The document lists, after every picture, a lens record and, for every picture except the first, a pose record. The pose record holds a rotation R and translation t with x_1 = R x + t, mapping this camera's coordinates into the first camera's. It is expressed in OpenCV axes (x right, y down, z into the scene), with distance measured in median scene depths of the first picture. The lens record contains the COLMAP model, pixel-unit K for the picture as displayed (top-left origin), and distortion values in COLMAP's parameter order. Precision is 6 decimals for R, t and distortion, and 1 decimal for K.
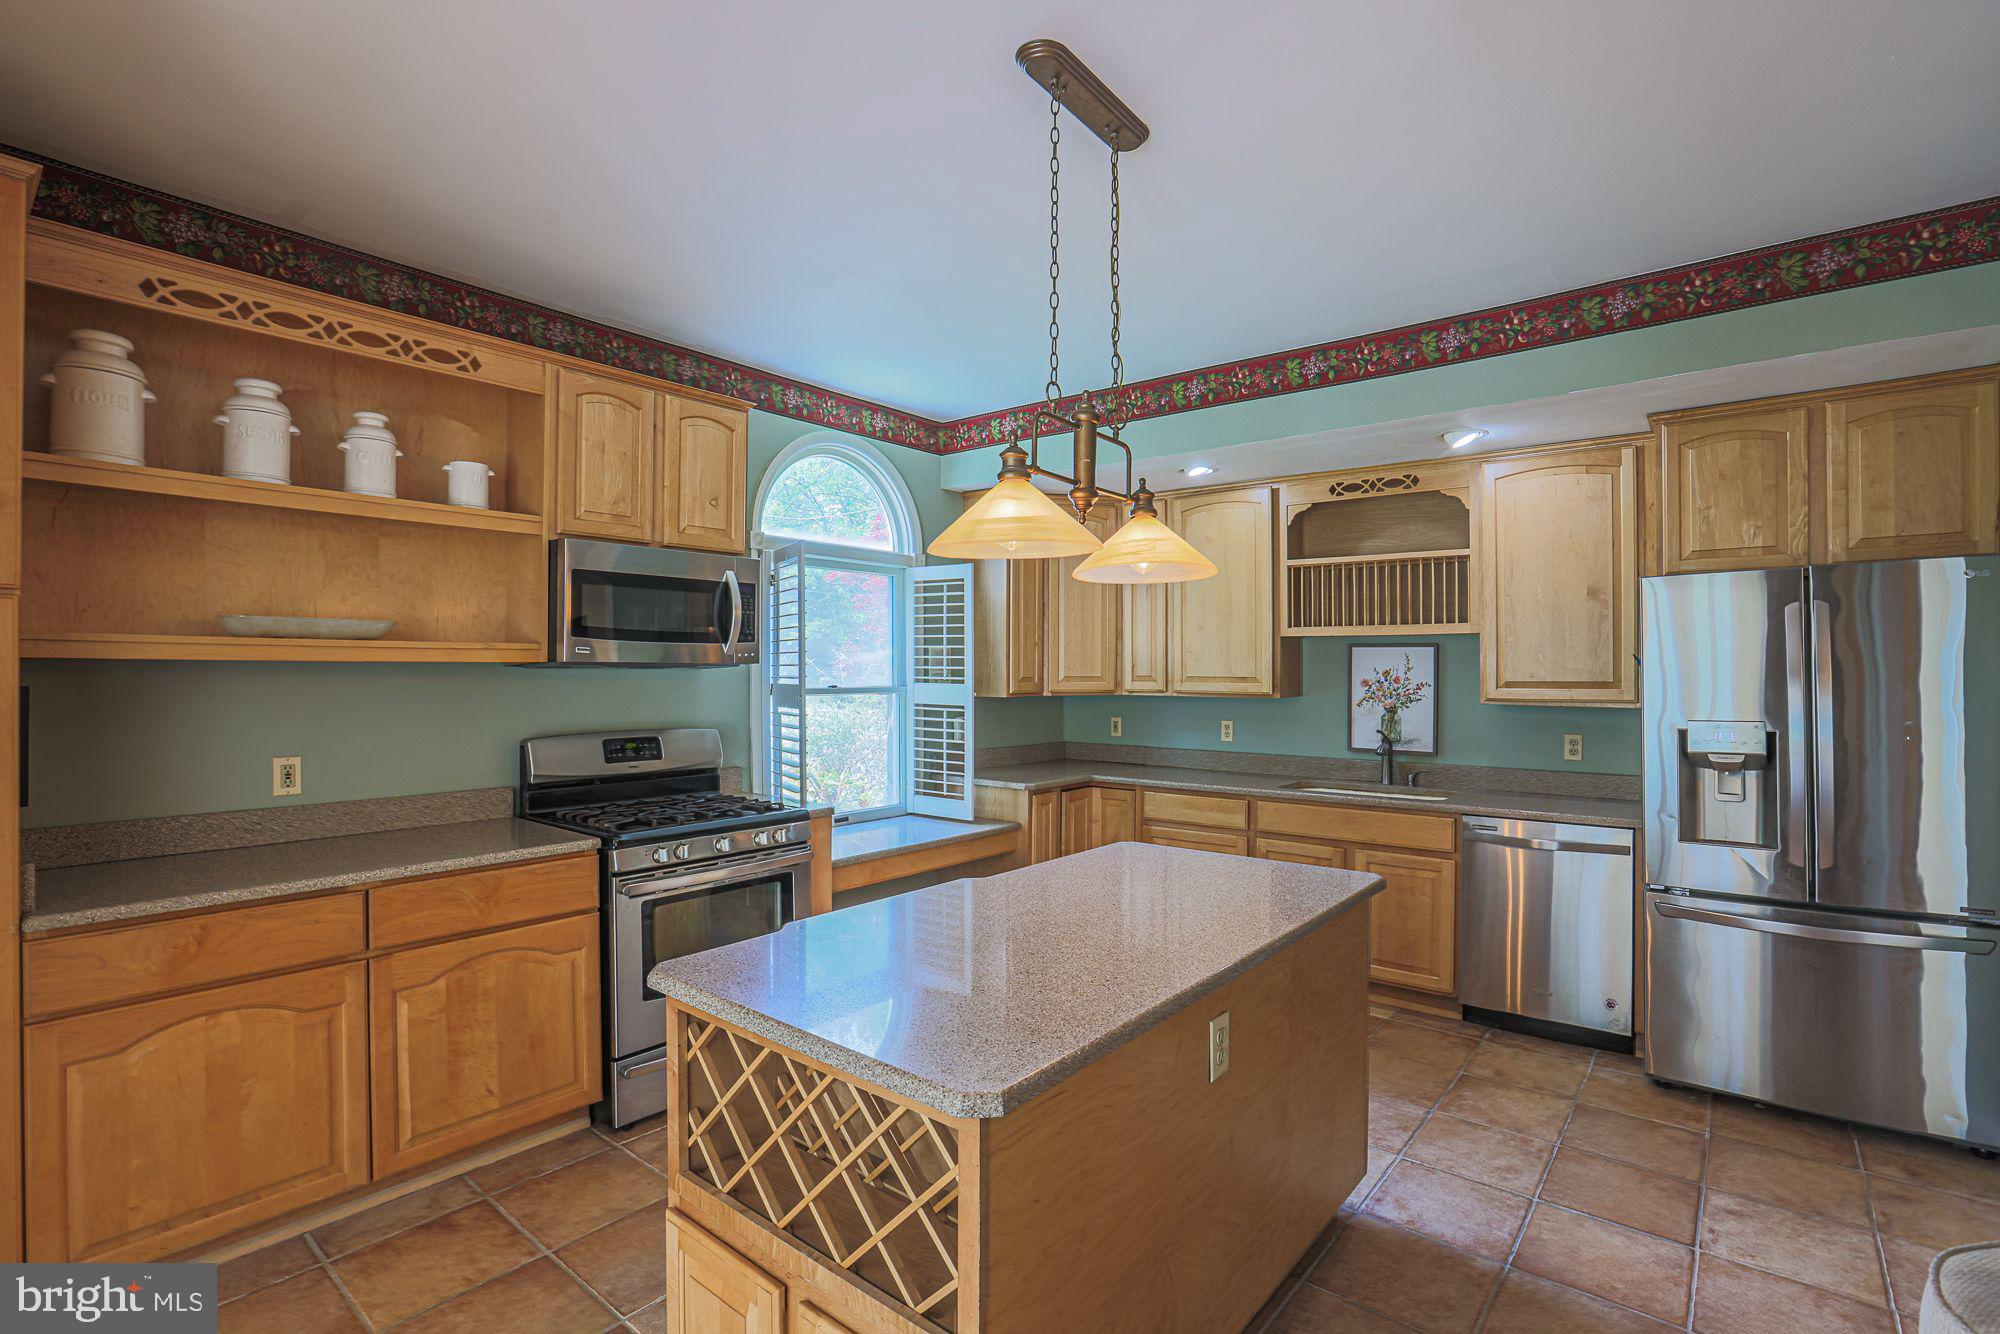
lens RADIAL K [[925.8, 0, 1029.0], [0, 925.8, 666.1], [0, 0, 1]] dist [-0.053649, 0.014331]
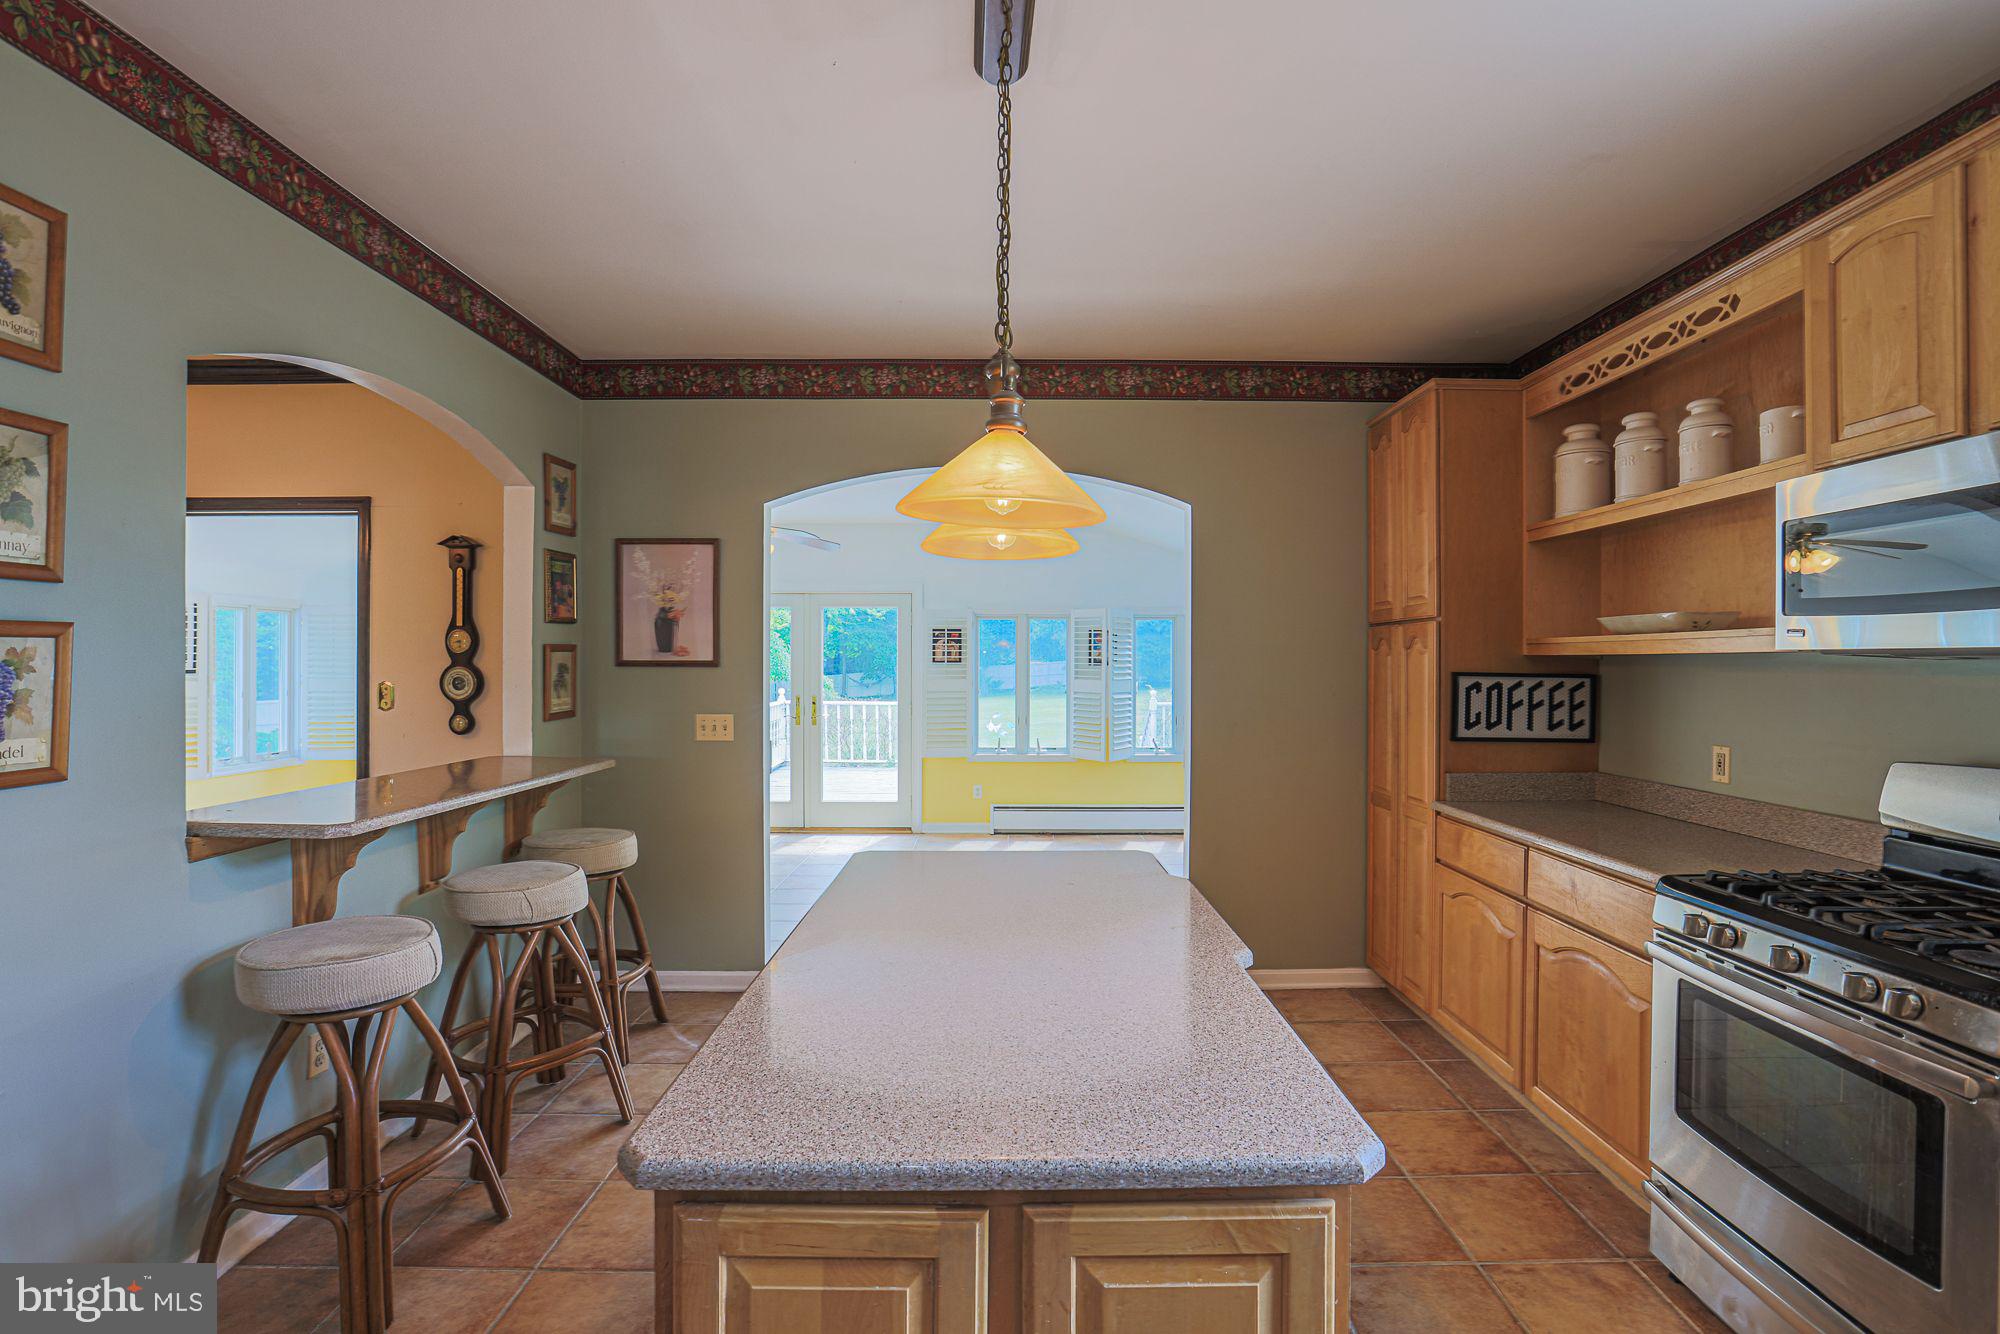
lens RADIAL K [[916.5, 0, 1020.8], [0, 916.5, 660.7], [0, 0, 1]] dist [-0.048552, 0.013124]
pose [[-0.768570, -0.007784, -0.639719, 0.374306], [-0.003217, 0.999960, -0.008303, 0.010555], [0.639758, -0.004323, -0.768564, 1.037571]]
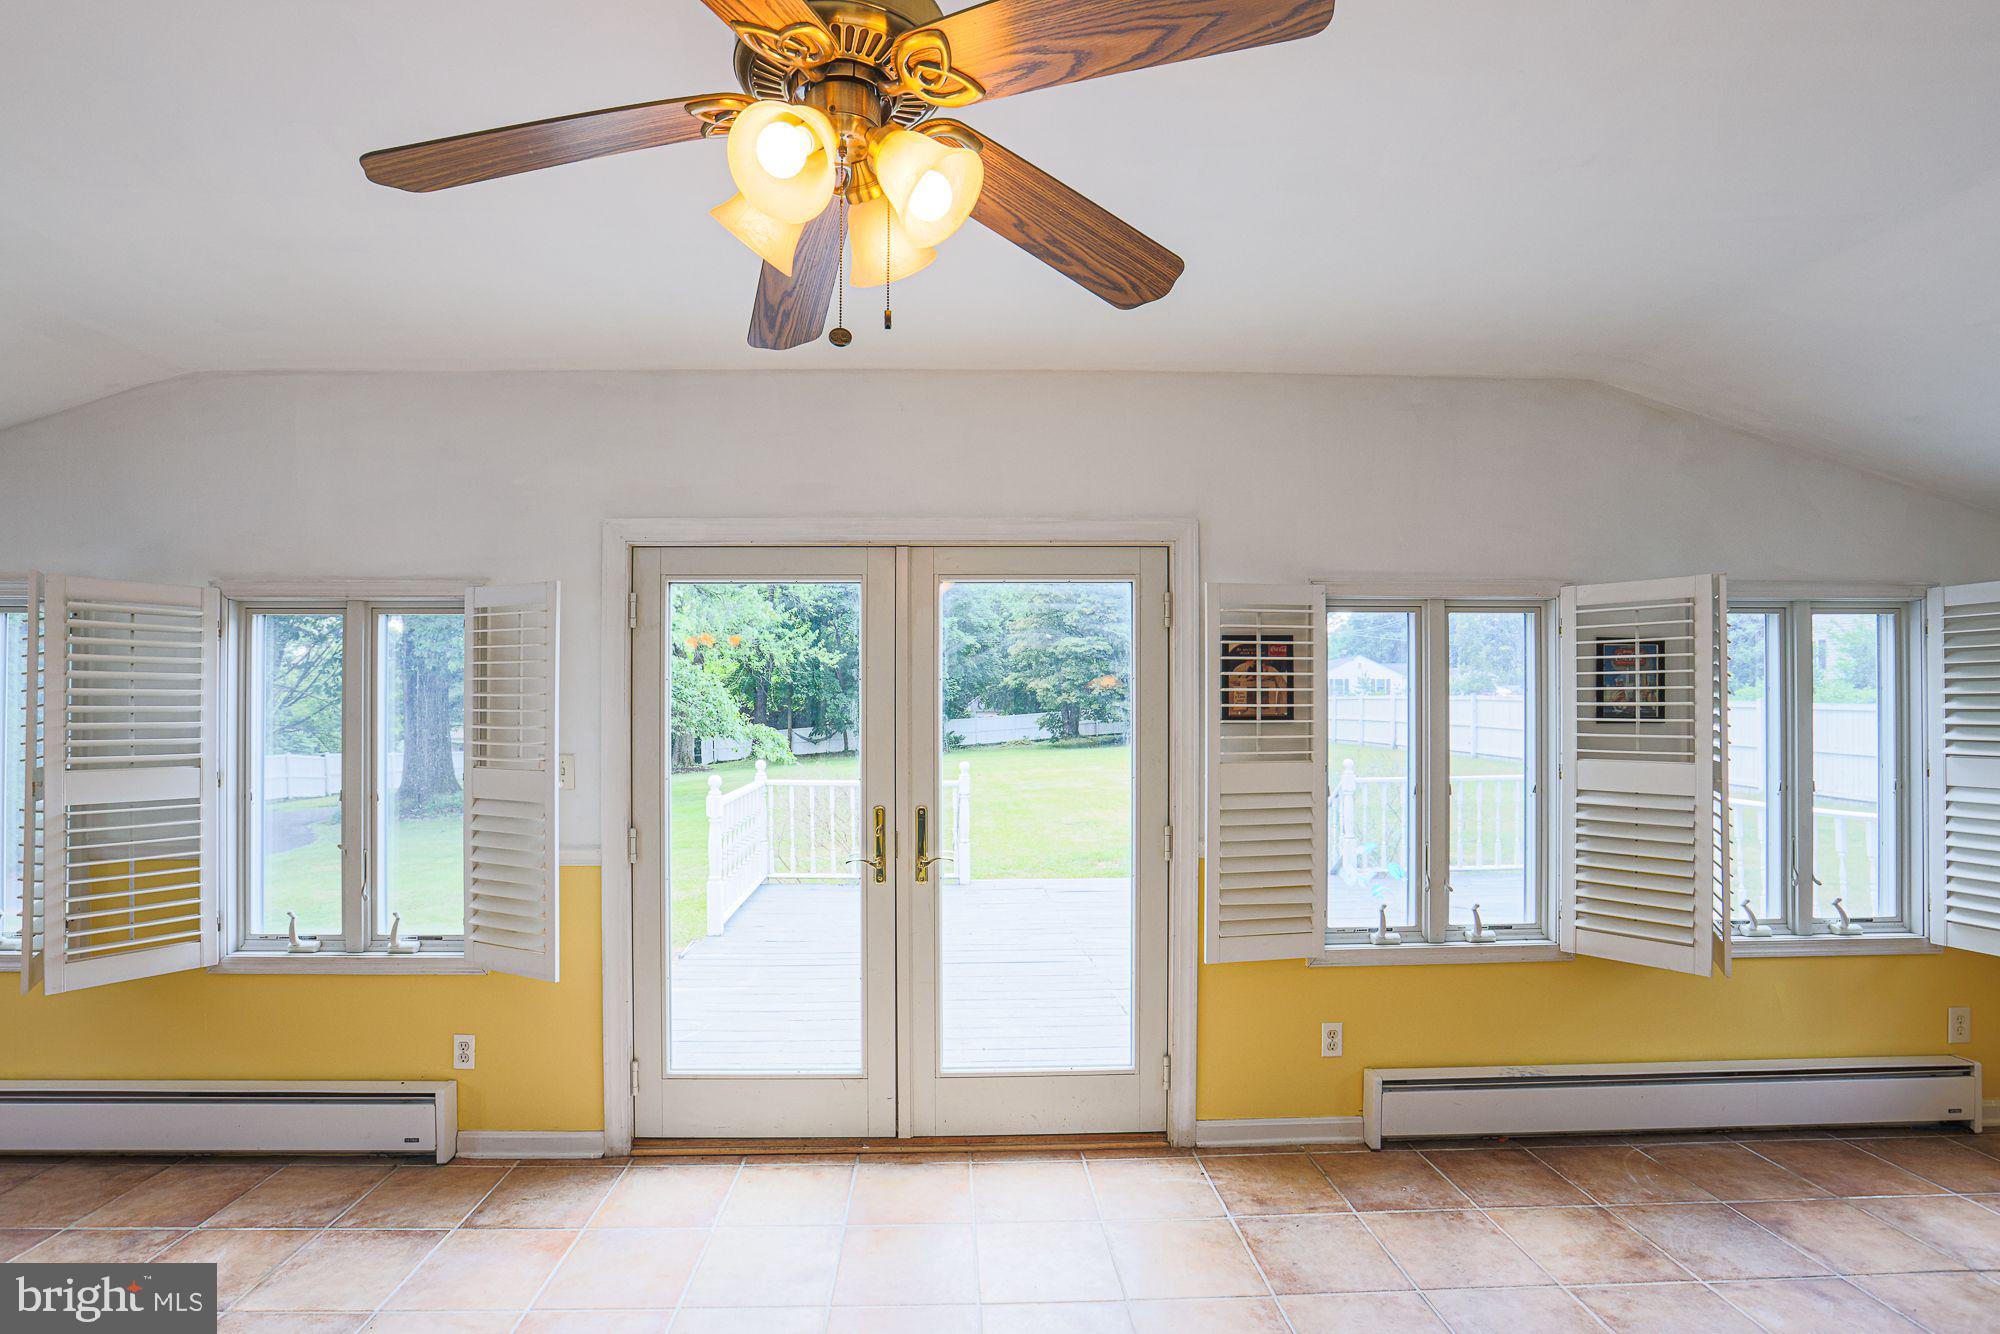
lens RADIAL K [[916.5, 0, 997.7], [0, 916.5, 707.2], [0, 0, 1]] dist [-0.048552, 0.013124]
pose [[-0.738556, -0.007891, -0.674146, -0.156347], [0.003483, 0.999873, -0.015520, -0.001330], [0.674184, -0.013810, -0.738435, -0.365759]]
